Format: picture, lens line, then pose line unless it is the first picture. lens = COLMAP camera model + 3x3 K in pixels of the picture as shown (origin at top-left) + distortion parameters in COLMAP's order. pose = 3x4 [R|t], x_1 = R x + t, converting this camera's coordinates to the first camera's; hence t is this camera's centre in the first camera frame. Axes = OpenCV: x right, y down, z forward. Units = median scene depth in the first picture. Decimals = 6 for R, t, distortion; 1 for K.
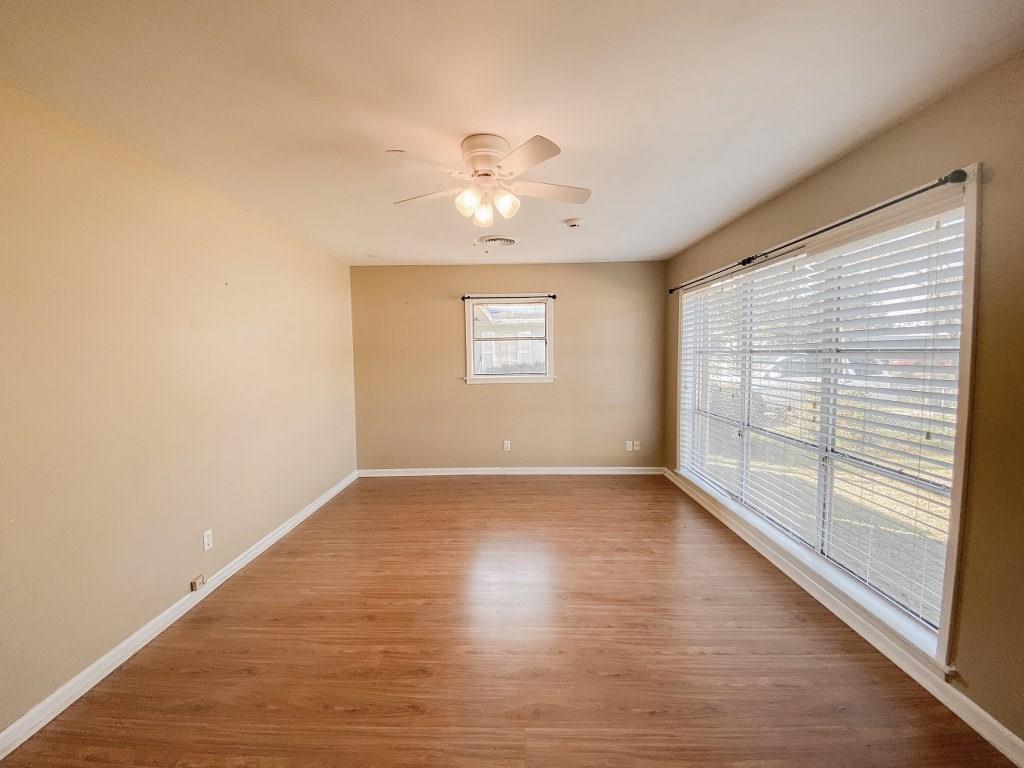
lens RADIAL K [[421.4, 0, 509.1], [0, 421.4, 380.6], [0, 0, 1]] dist [0.055708, -0.039444]
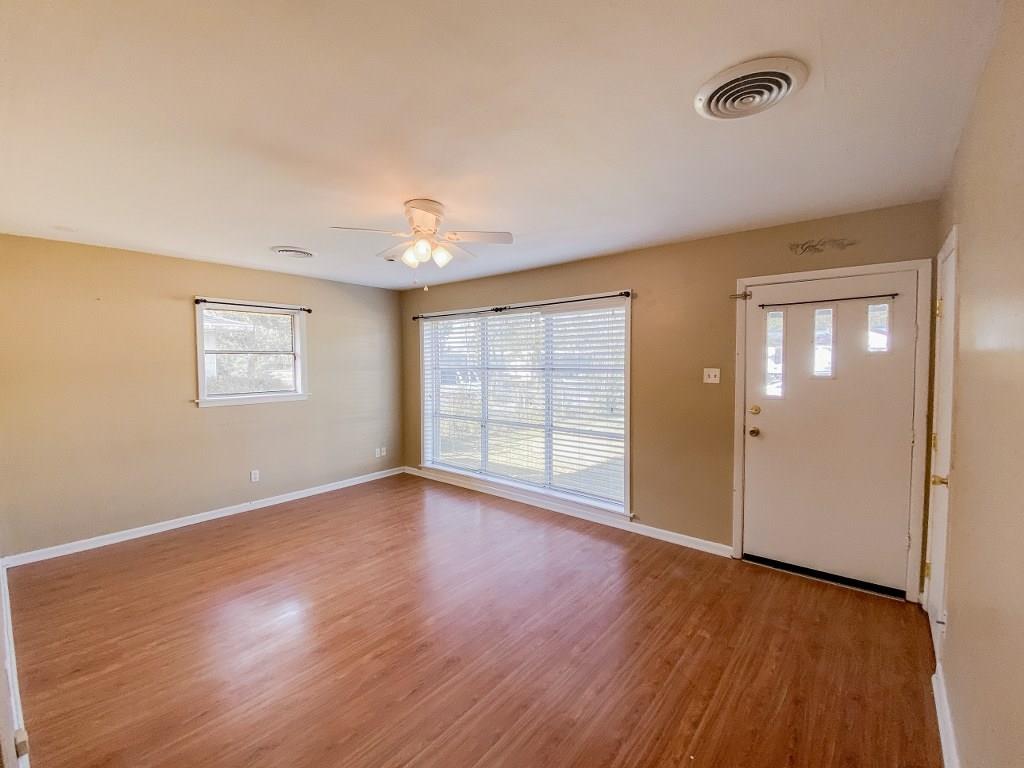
lens RADIAL K [[430.3, 0, 513.8], [0, 430.3, 379.5], [0, 0, 1]] dist [0.030658, -0.025657]
pose [[0.614034, -0.021195, 0.788995, -0.453807], [0.048085, 0.998787, -0.010591, -0.009055], [-0.787813, 0.044442, 0.614309, 0.025388]]
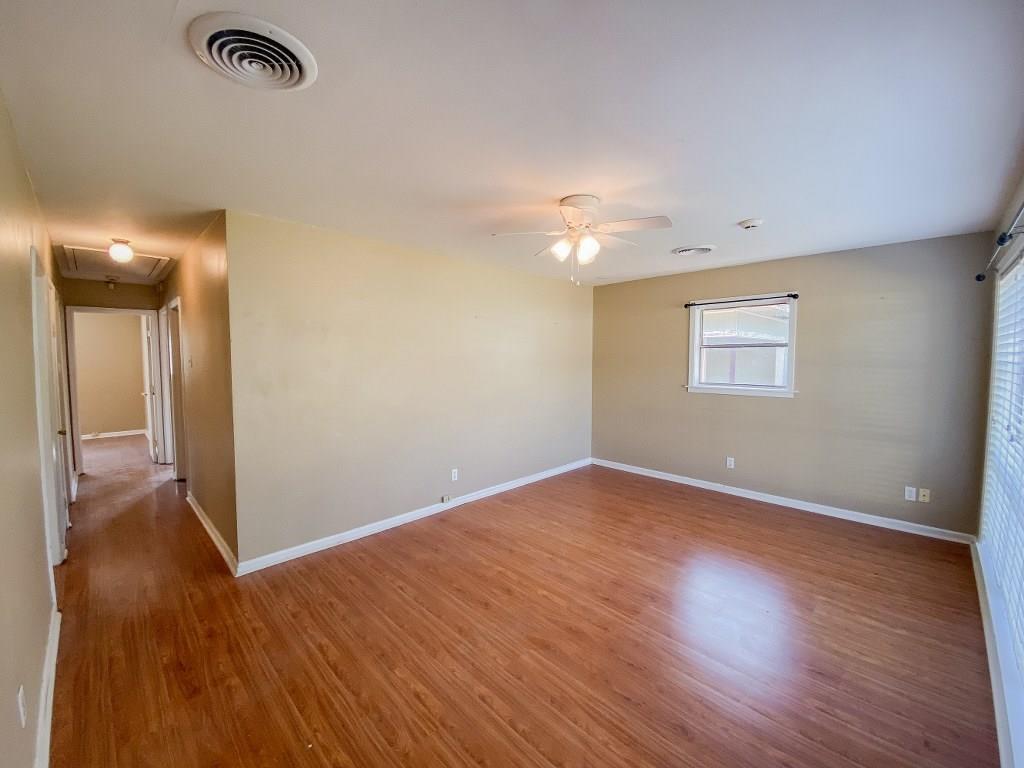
lens RADIAL K [[422.0, 0, 508.6], [0, 422.0, 380.7], [0, 0, 1]] dist [0.026353, -0.023192]
pose [[0.713070, 0.055542, -0.698889, 0.343441], [-0.055550, 0.998199, 0.022651, -0.020359], [0.698889, 0.022671, 0.714871, -0.005342]]
